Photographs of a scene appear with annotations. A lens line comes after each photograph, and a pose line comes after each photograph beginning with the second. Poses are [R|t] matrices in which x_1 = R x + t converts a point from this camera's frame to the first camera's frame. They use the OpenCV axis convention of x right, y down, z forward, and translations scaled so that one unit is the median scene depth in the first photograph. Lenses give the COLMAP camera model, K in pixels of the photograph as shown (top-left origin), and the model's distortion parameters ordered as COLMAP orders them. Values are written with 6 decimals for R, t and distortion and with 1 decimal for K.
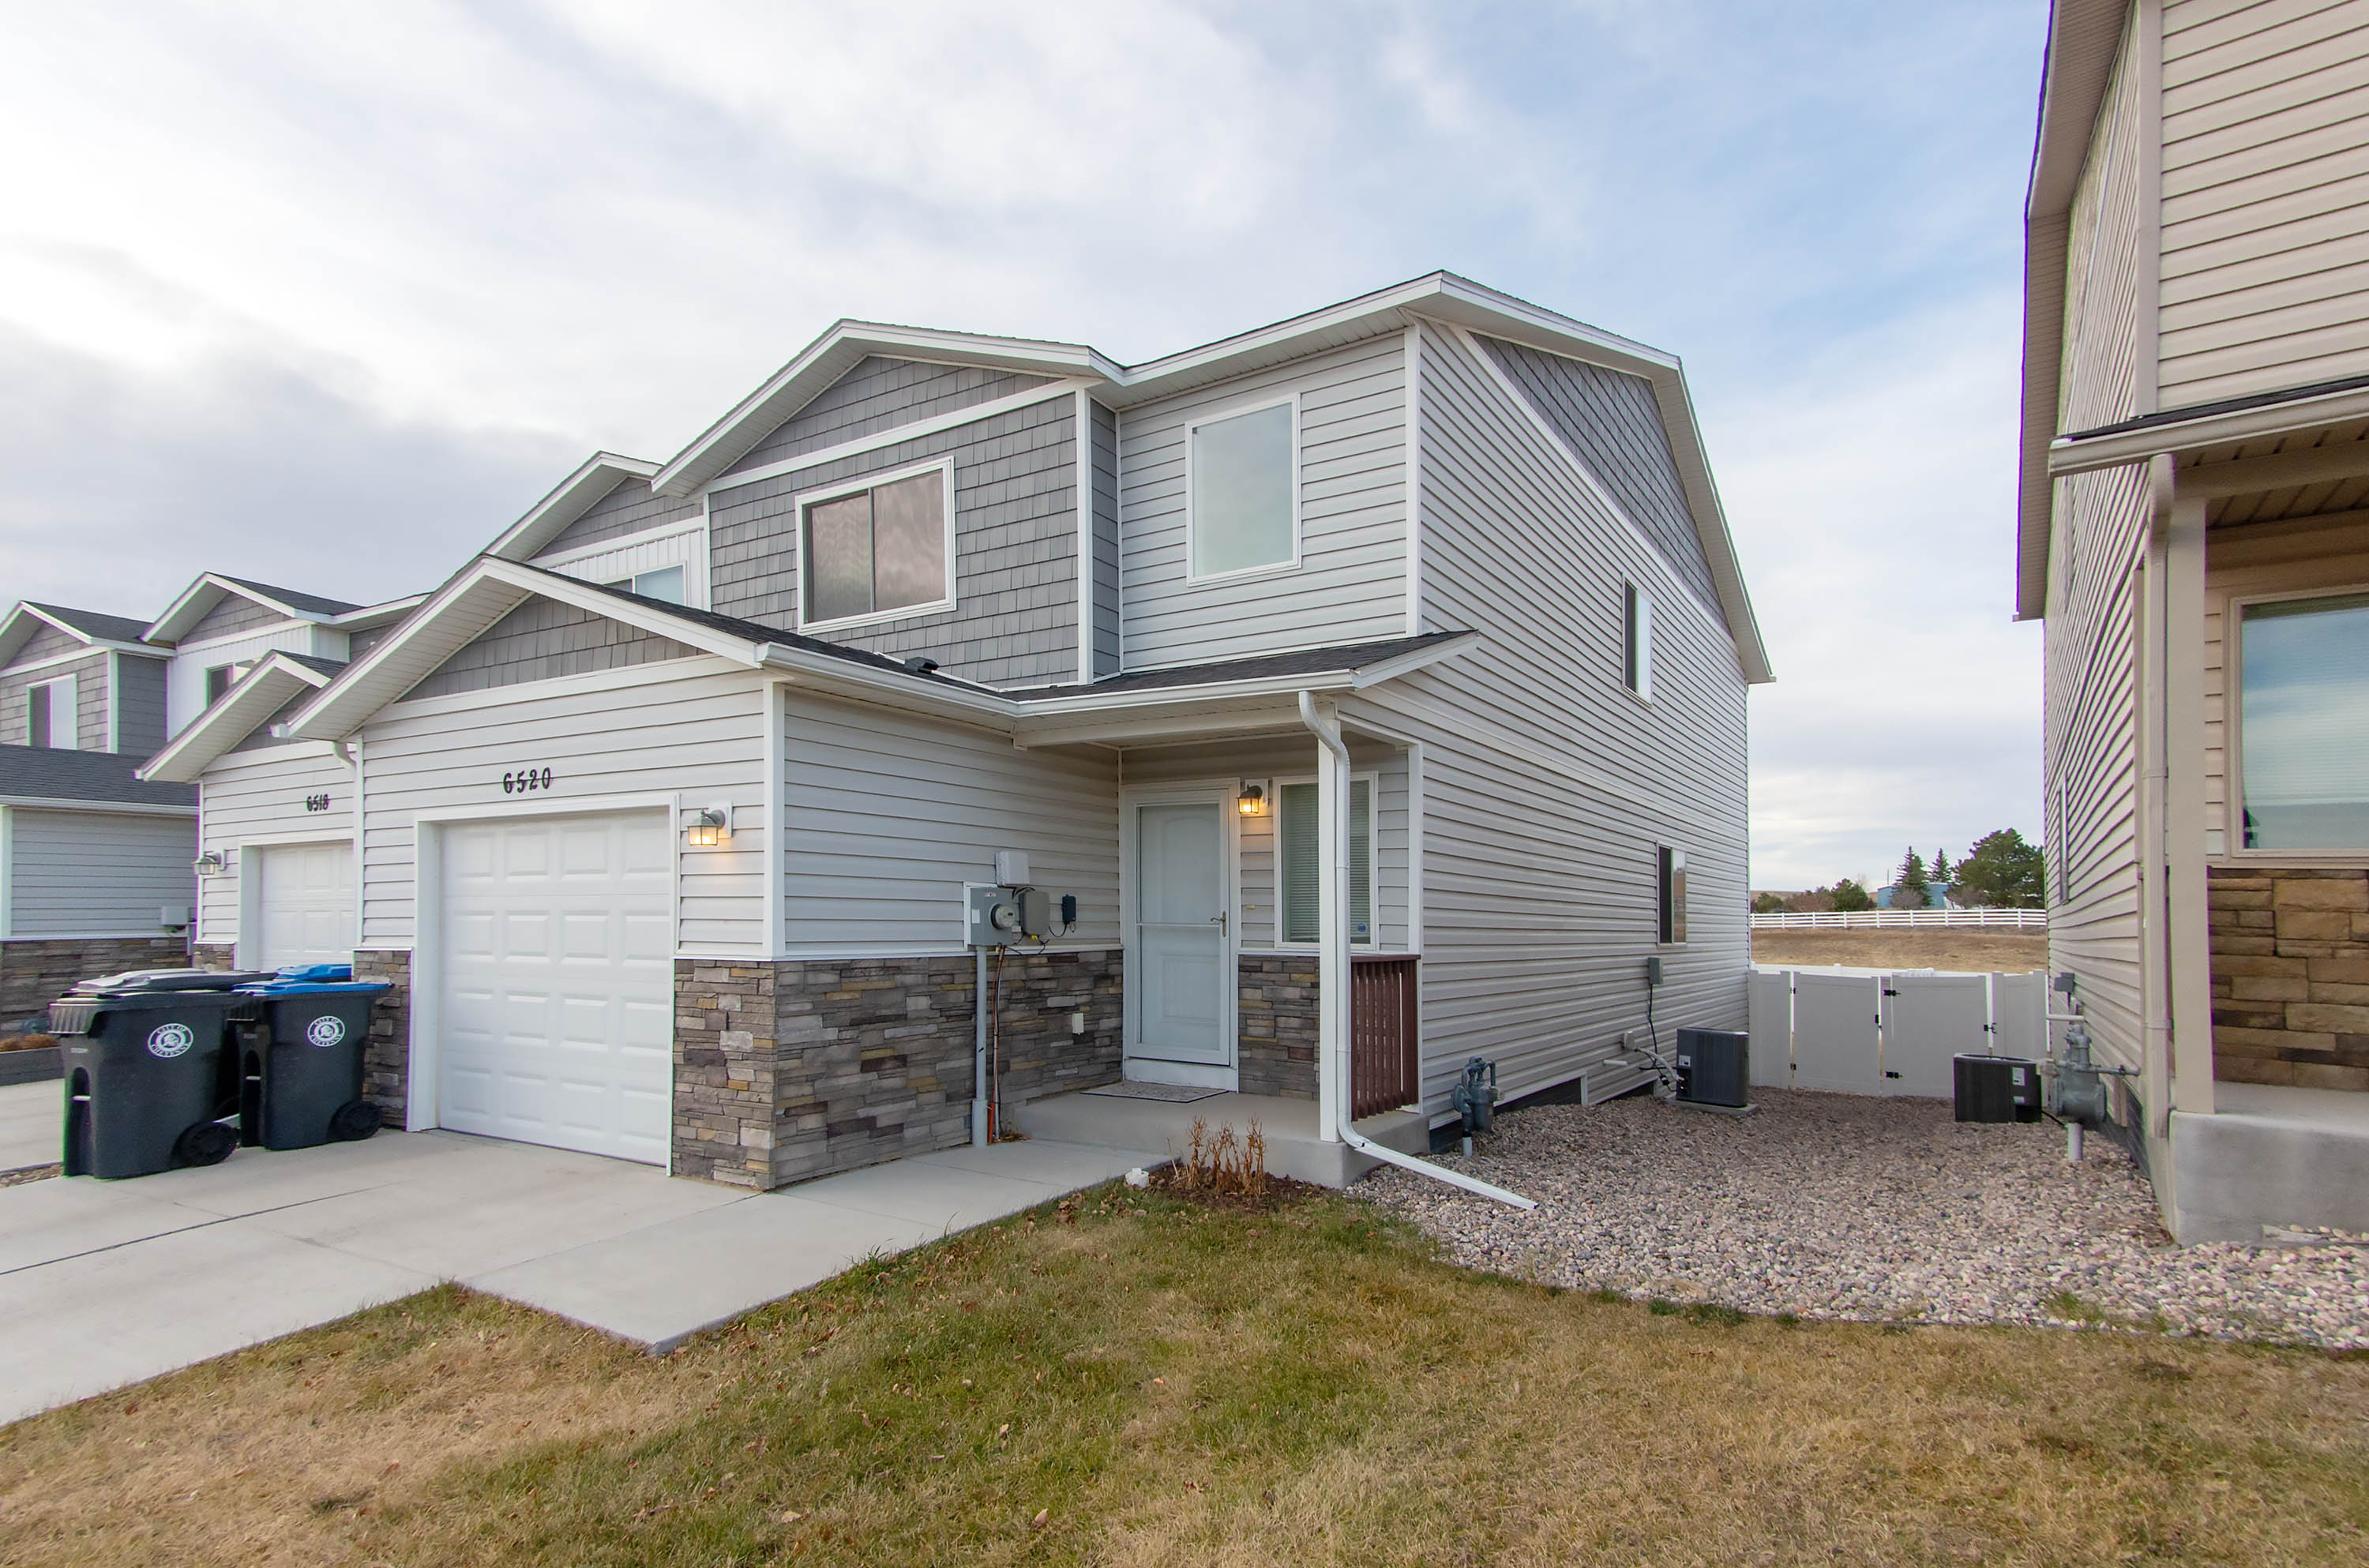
lens RADIAL K [[1062.7, 0, 1185.3], [0, 1062.7, 789.9], [0, 0, 1]] dist [0.030049, 0.000146]
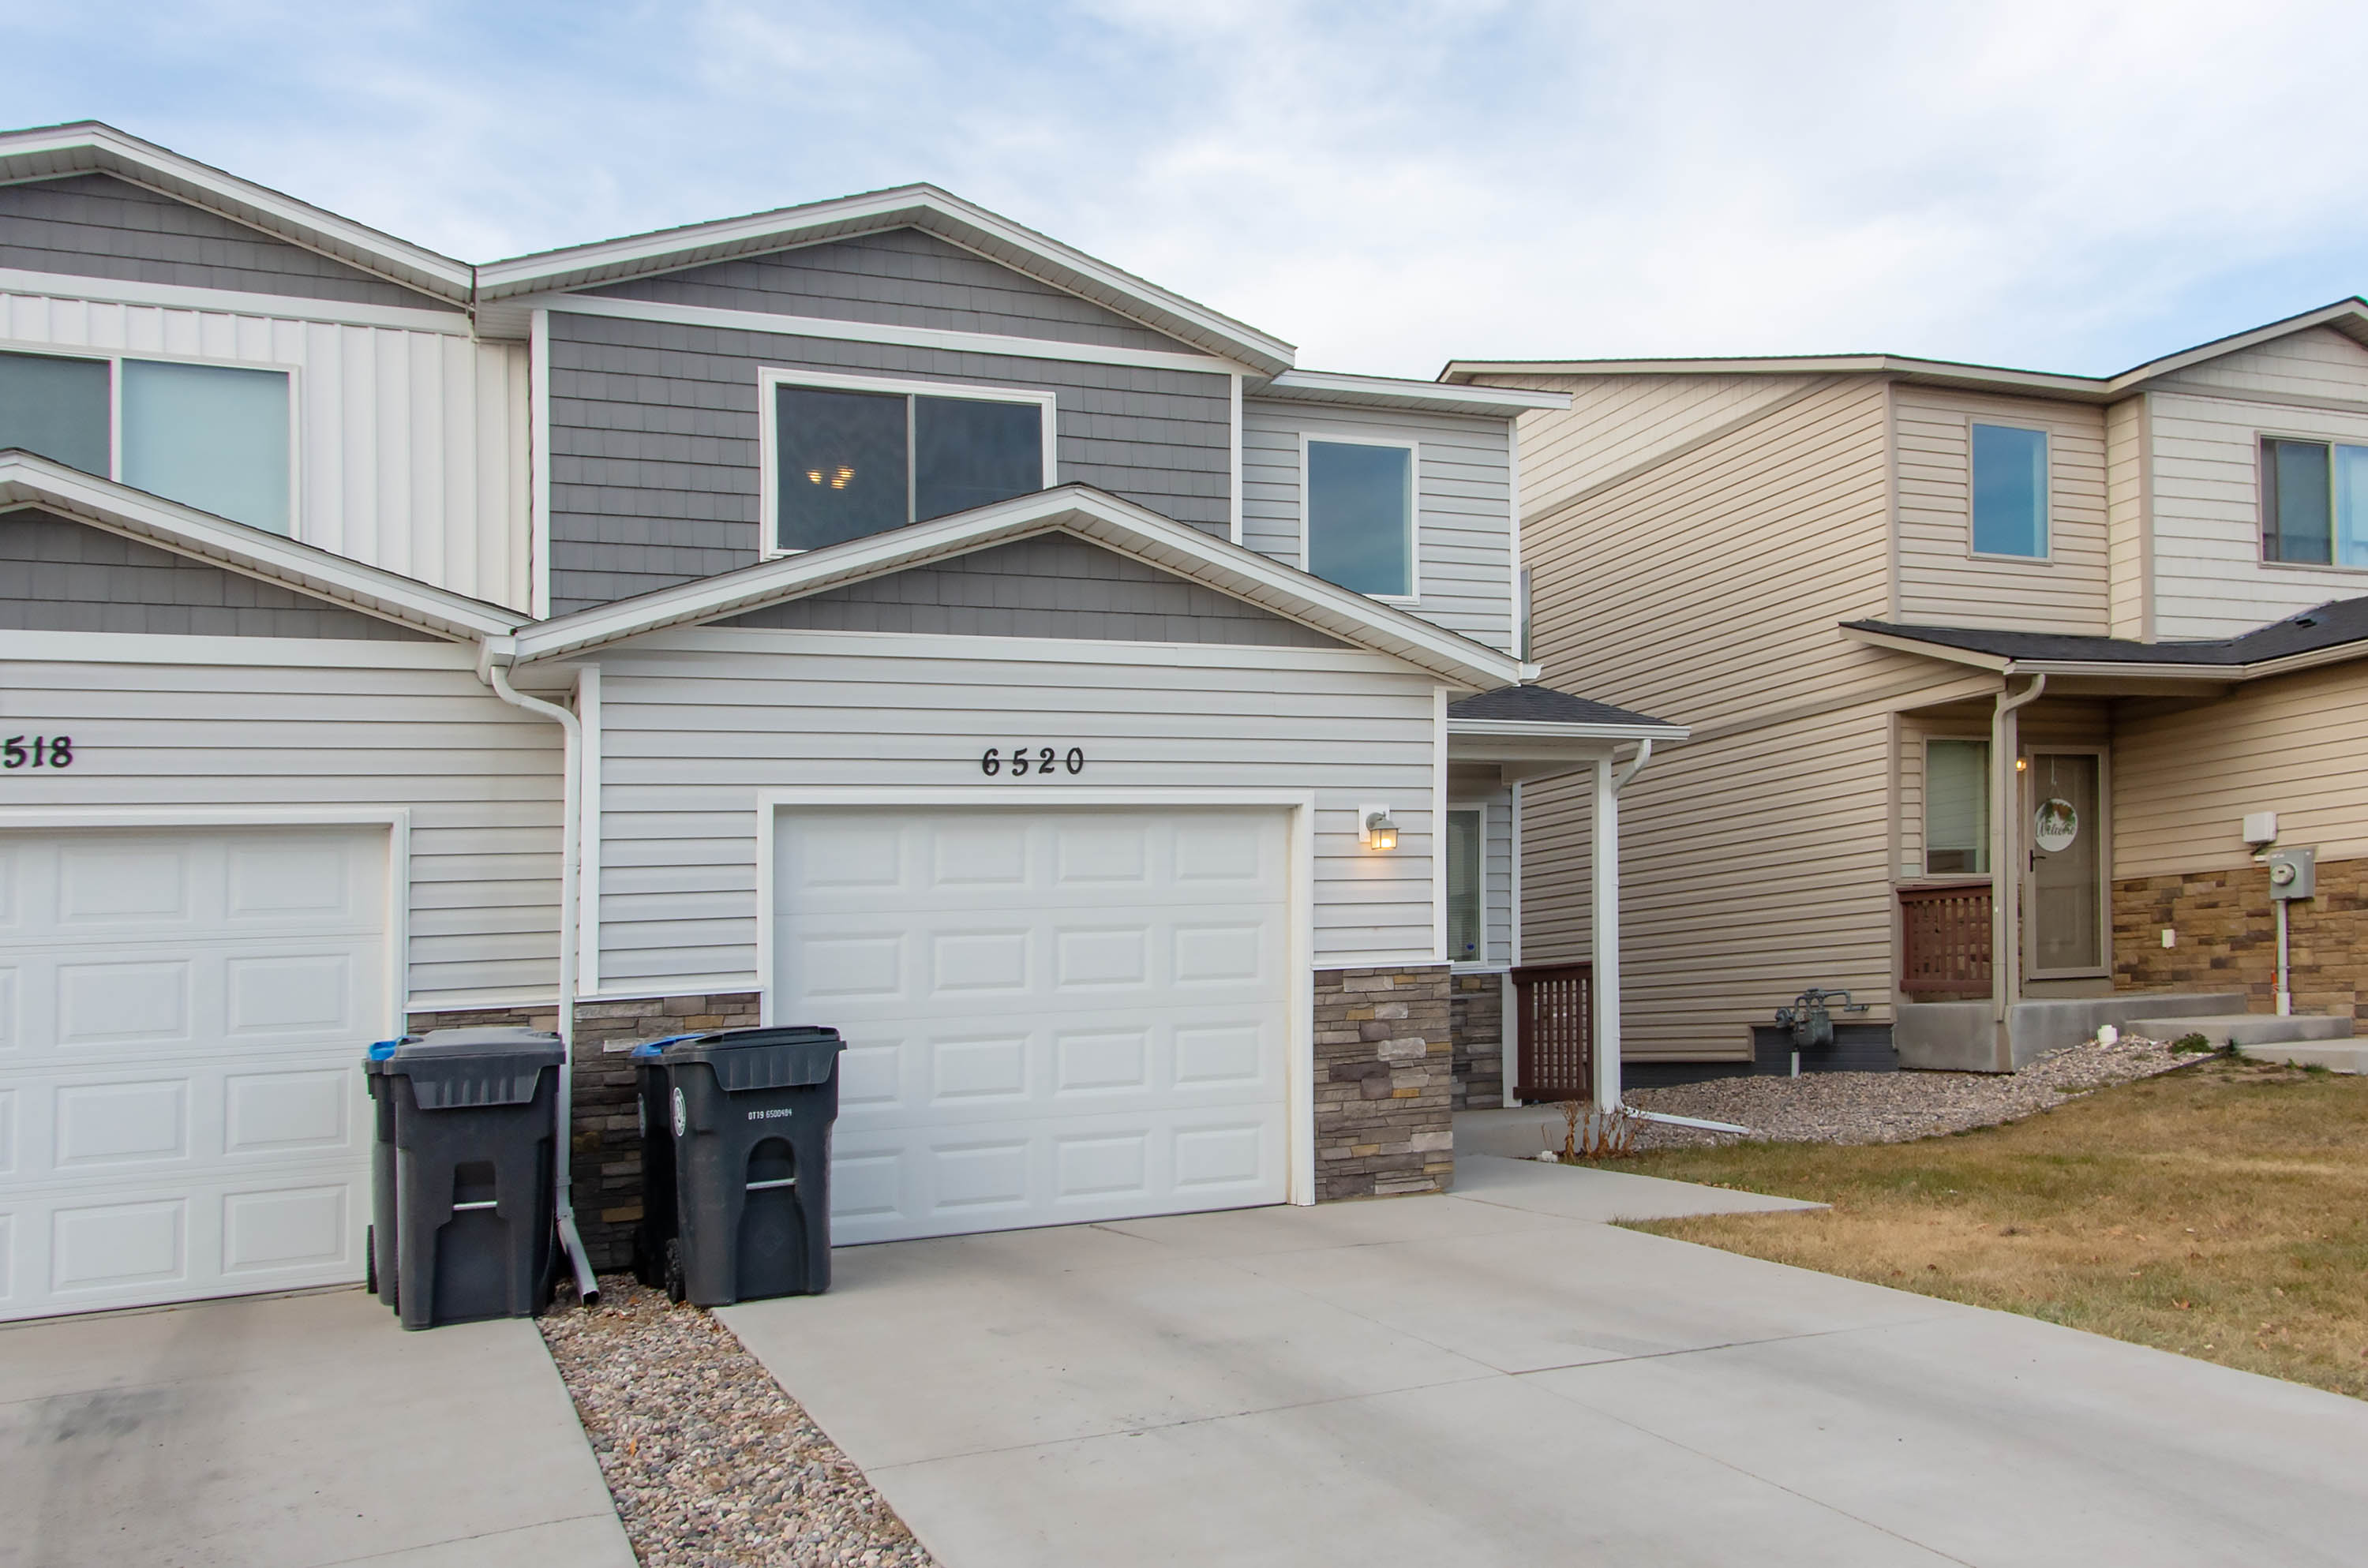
lens RADIAL K [[1526.1, 0, 1185.2], [0, 1526.1, 783.1], [0, 0, 1]] dist [-0.005024, -0.000653]
pose [[0.689321, 0.061686, 0.721825, -1.524310], [-0.041469, 0.998094, -0.045694, 0.061054], [-0.723268, 0.001564, 0.690566, 0.169640]]
